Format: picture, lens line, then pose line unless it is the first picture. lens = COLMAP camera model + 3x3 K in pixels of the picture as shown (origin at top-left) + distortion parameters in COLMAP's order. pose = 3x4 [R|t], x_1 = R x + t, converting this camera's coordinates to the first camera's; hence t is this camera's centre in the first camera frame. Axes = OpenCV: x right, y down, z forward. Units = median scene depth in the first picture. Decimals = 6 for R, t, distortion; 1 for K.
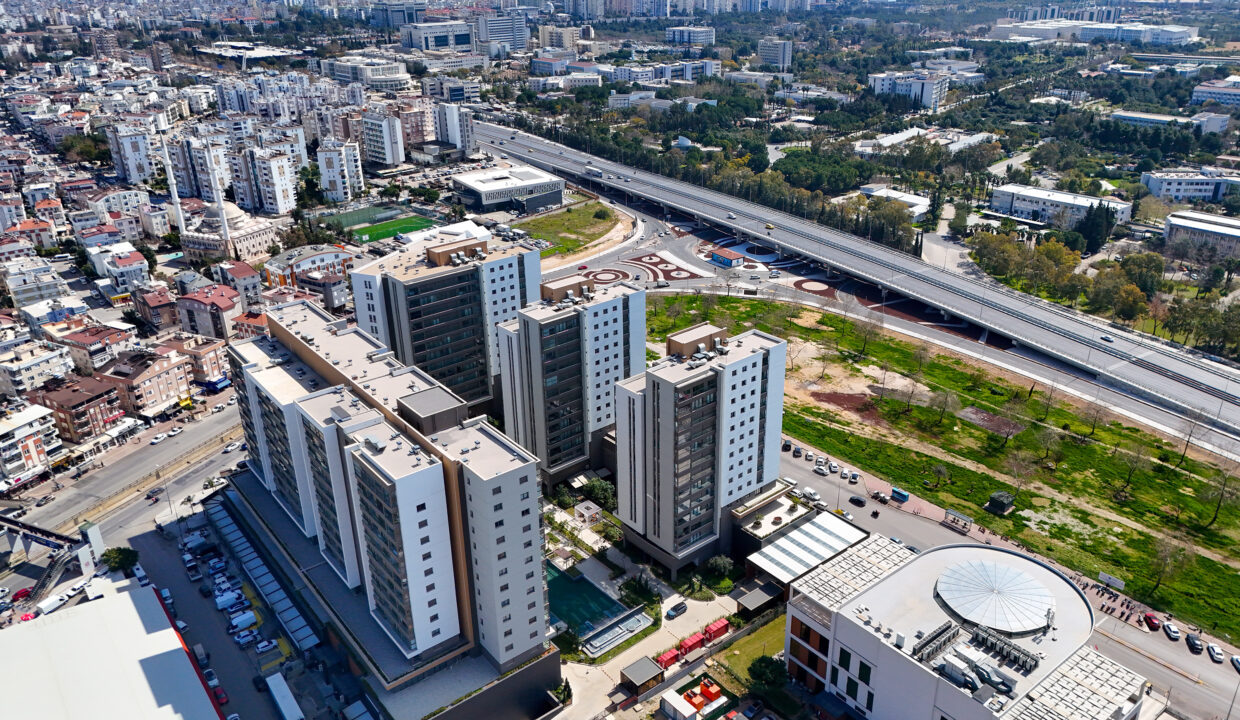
lens RADIAL K [[904.7, 0, 620.0], [0, 904.7, 360.0], [0, 0, 1]] dist [0.079157, -0.074609]
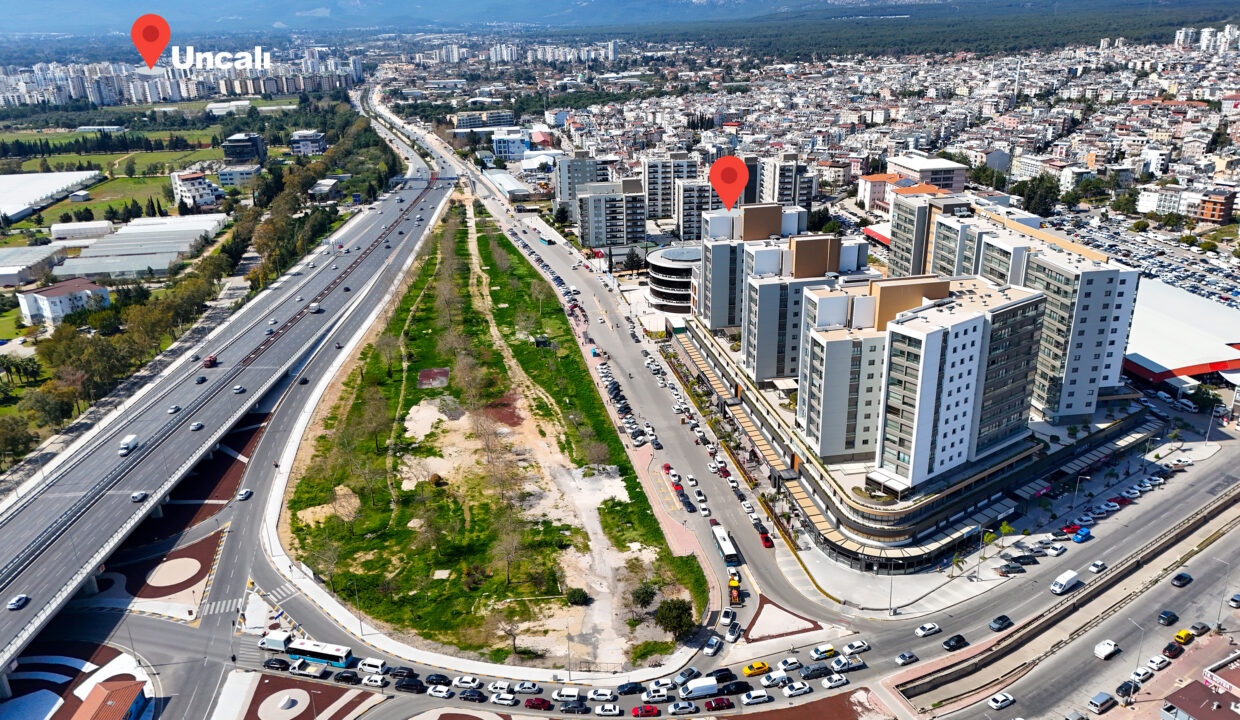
lens RADIAL K [[904.7, 0, 620.0], [0, 904.7, 360.0], [0, 0, 1]] dist [0.079157, -0.074609]
pose [[-0.862716, -0.141047, 0.485621, -0.305839], [0.244427, 0.724373, 0.644623, -0.555250], [-0.442693, 0.674825, -0.590453, 1.385844]]
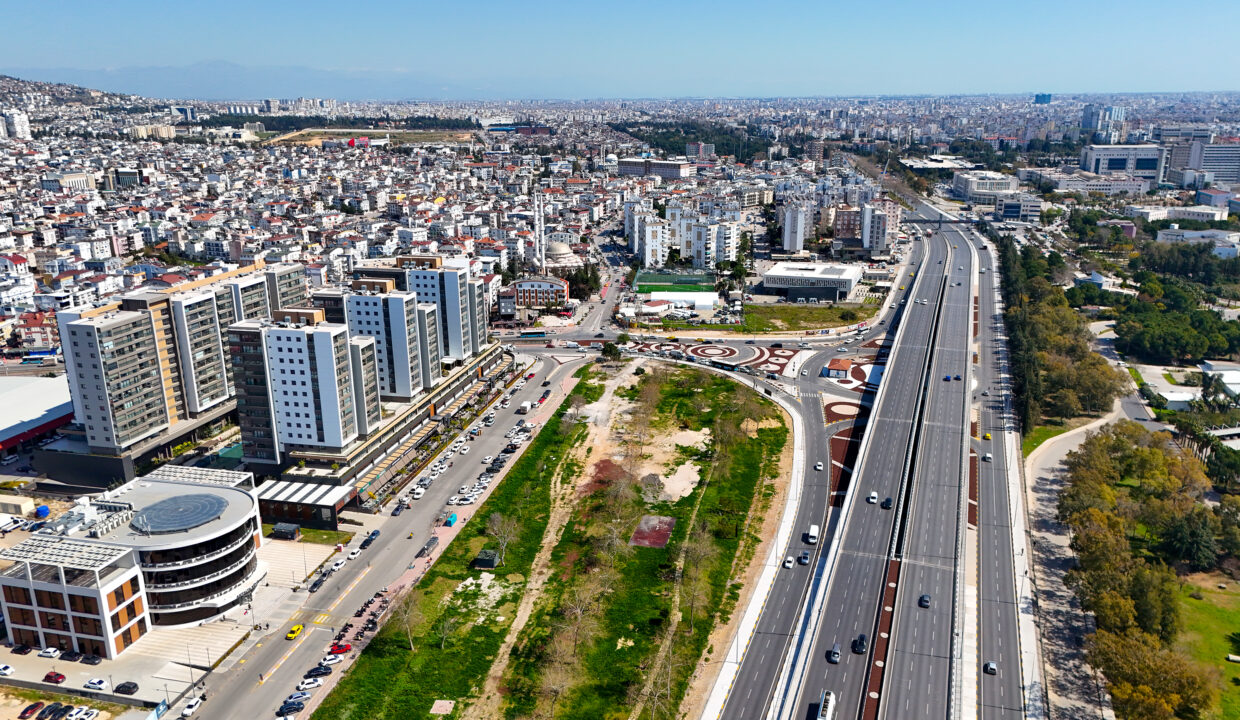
lens RADIAL K [[904.7, 0, 620.0], [0, 904.7, 360.0], [0, 0, 1]] dist [0.079157, -0.074609]
pose [[0.605855, 0.231826, -0.761050, 0.933134], [-0.325102, 0.945230, 0.029123, -0.101008], [0.726119, 0.229775, 0.648039, 0.303612]]
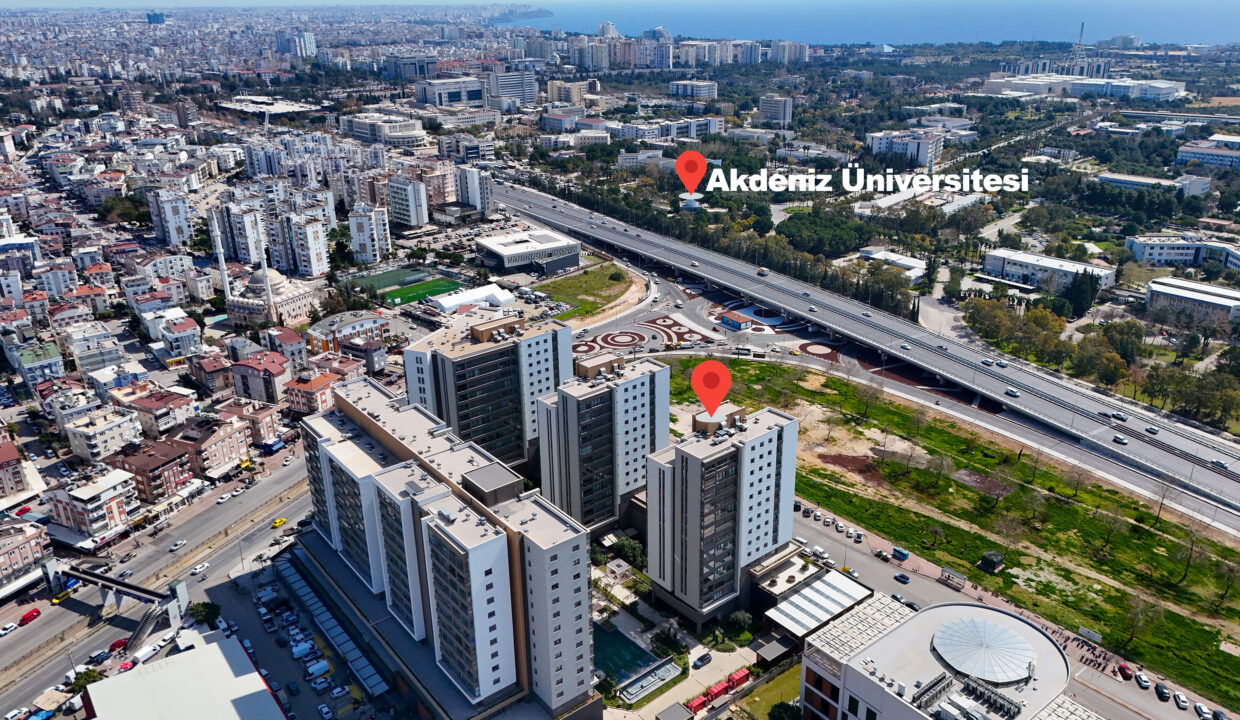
lens RADIAL K [[904.7, 0, 620.0], [0, 904.7, 360.0], [0, 0, 1]] dist [0.079157, -0.074609]
pose [[0.999999, 0.001675, -0.000061, -0.025252], [-0.001676, 0.999174, -0.040597, -0.031120], [-0.000008, 0.040597, 0.999176, -0.087467]]
